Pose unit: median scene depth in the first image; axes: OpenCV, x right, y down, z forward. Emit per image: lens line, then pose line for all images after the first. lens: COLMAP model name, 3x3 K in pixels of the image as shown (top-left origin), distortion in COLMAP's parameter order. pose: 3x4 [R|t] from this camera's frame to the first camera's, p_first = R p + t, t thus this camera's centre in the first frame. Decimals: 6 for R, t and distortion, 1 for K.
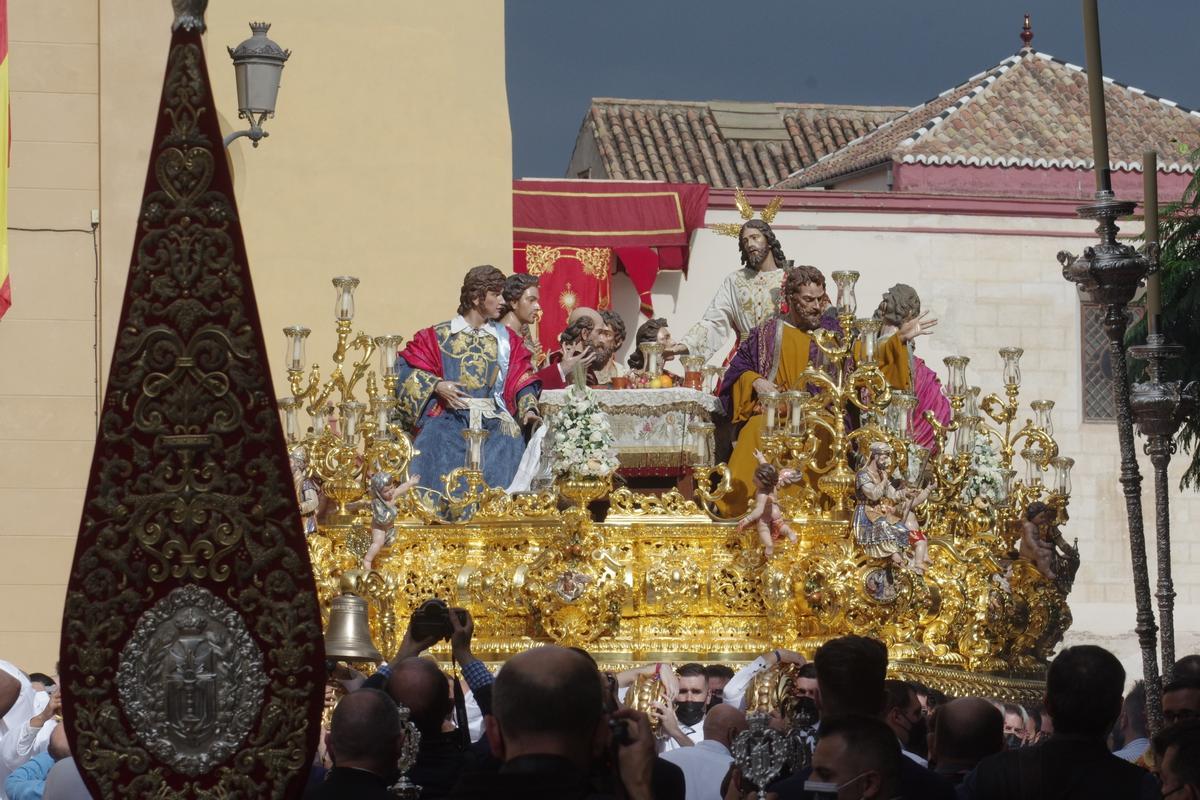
lens RADIAL K [[5059.5, 0, 600.0], [0, 5059.5, 400.0], [0, 0, 1]] dist [-0.002979, -0.150698]
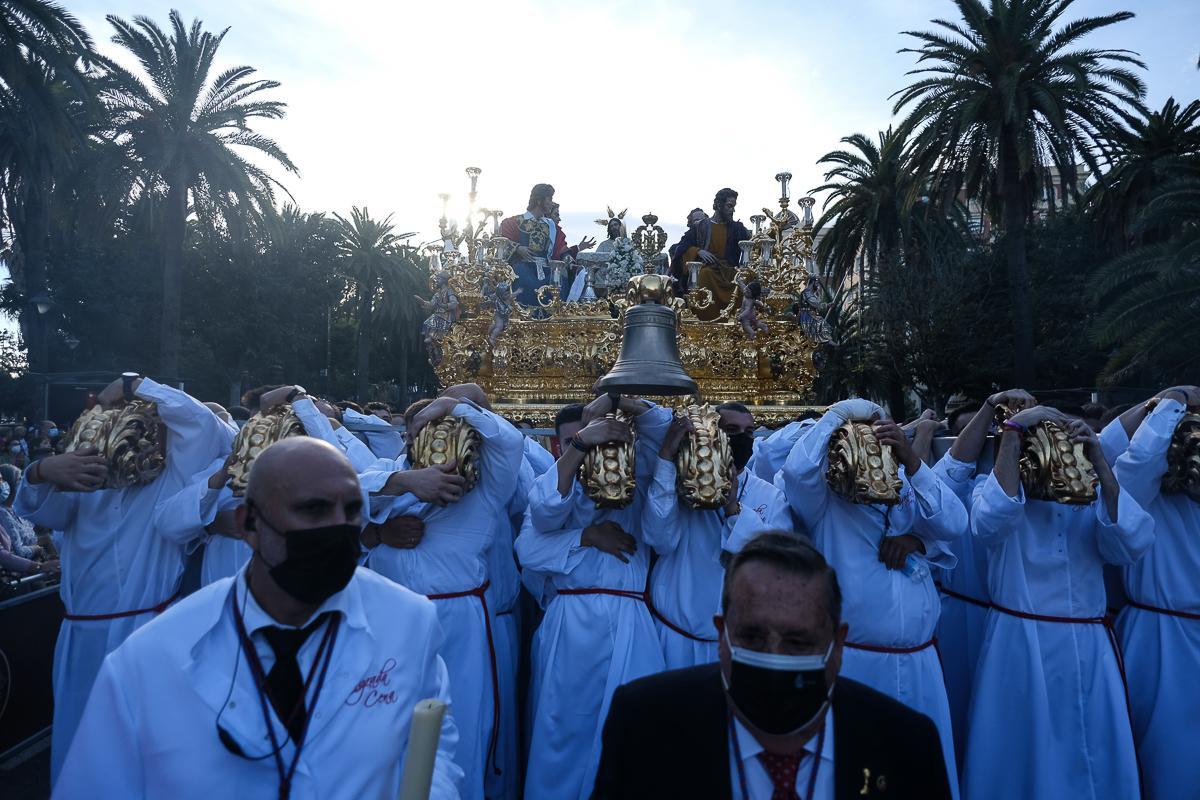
lens RADIAL K [[777.6, 0, 597.4], [0, 777.6, 412.4], [0, 0, 1]] dist [-0.036724, 0.000733]
pose [[0.971296, 0.009253, 0.237695, -0.070934], [-0.021784, 0.998504, 0.050149, 0.041430], [-0.236876, -0.053888, 0.970044, 0.750487]]
